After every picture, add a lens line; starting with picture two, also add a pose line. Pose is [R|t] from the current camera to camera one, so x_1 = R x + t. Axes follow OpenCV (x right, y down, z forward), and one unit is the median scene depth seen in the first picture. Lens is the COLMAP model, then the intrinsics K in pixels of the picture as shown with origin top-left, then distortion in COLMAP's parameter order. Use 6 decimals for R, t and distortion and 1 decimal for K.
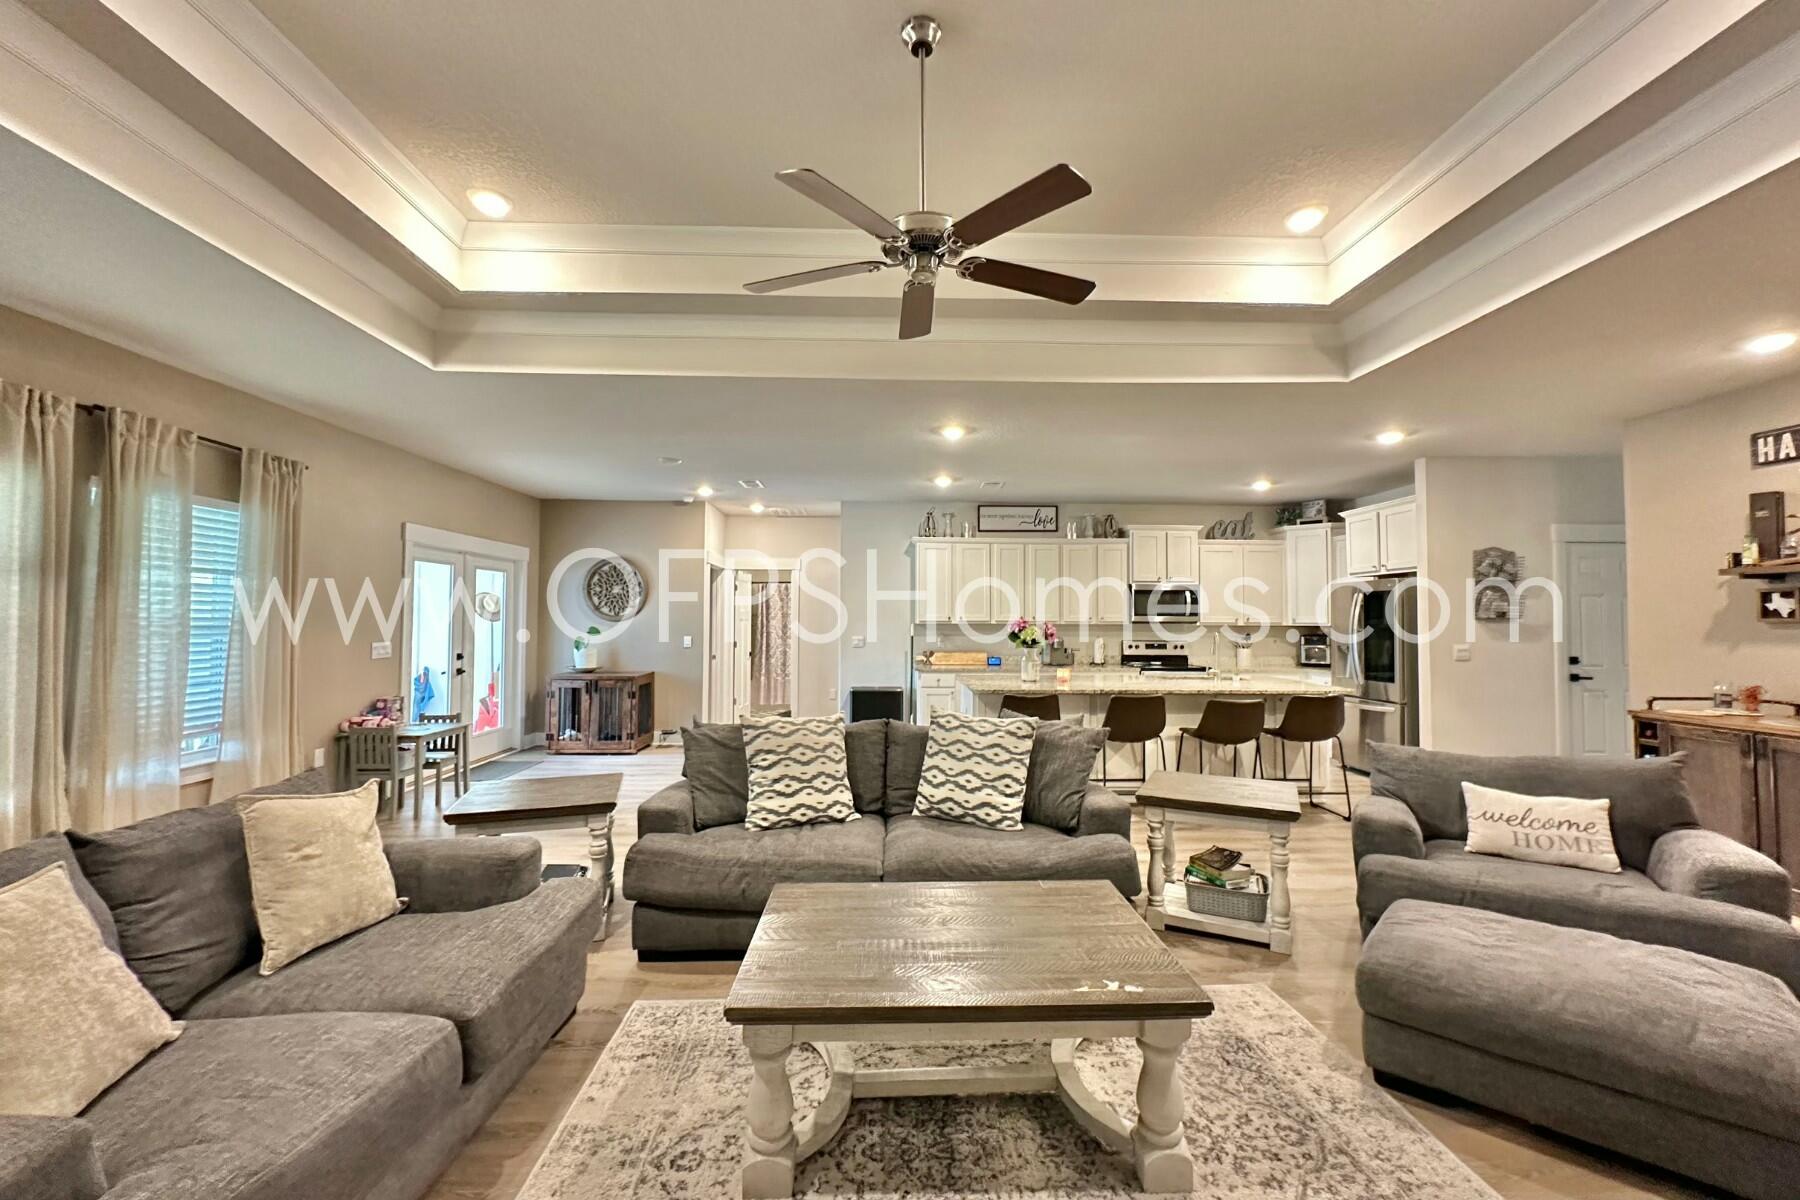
lens RADIAL K [[718.0, 0, 898.2], [0, 718.0, 602.0], [0, 0, 1]] dist [-0.003833, -0.000657]
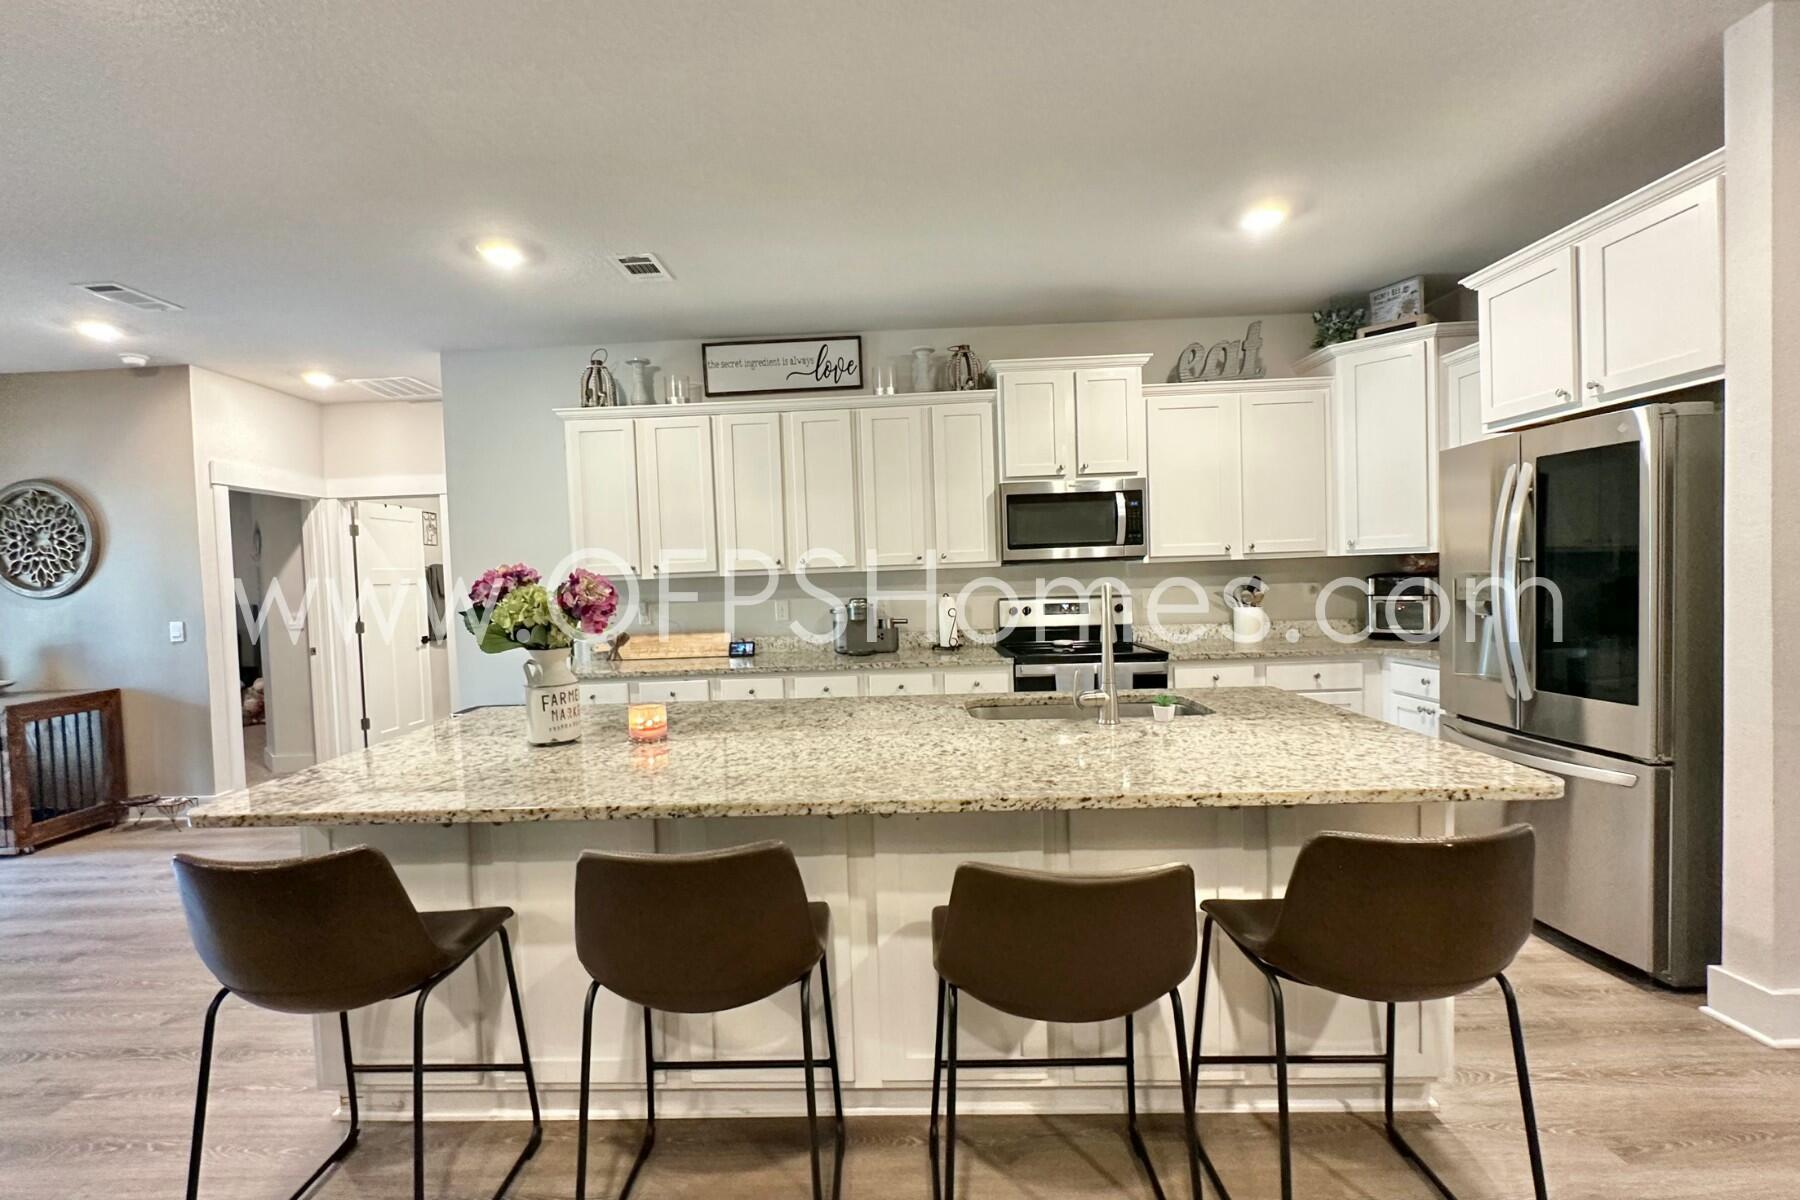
lens RADIAL K [[718.0, 0, 900.0], [0, 718.0, 602.8], [0, 0, 1]] dist [-0.003833, -0.000657]
pose [[0.996743, -0.035588, -0.072369, 0.287240], [0.040606, 0.996784, 0.069089, 0.018984], [0.069677, -0.071802, 0.994982, 0.504247]]
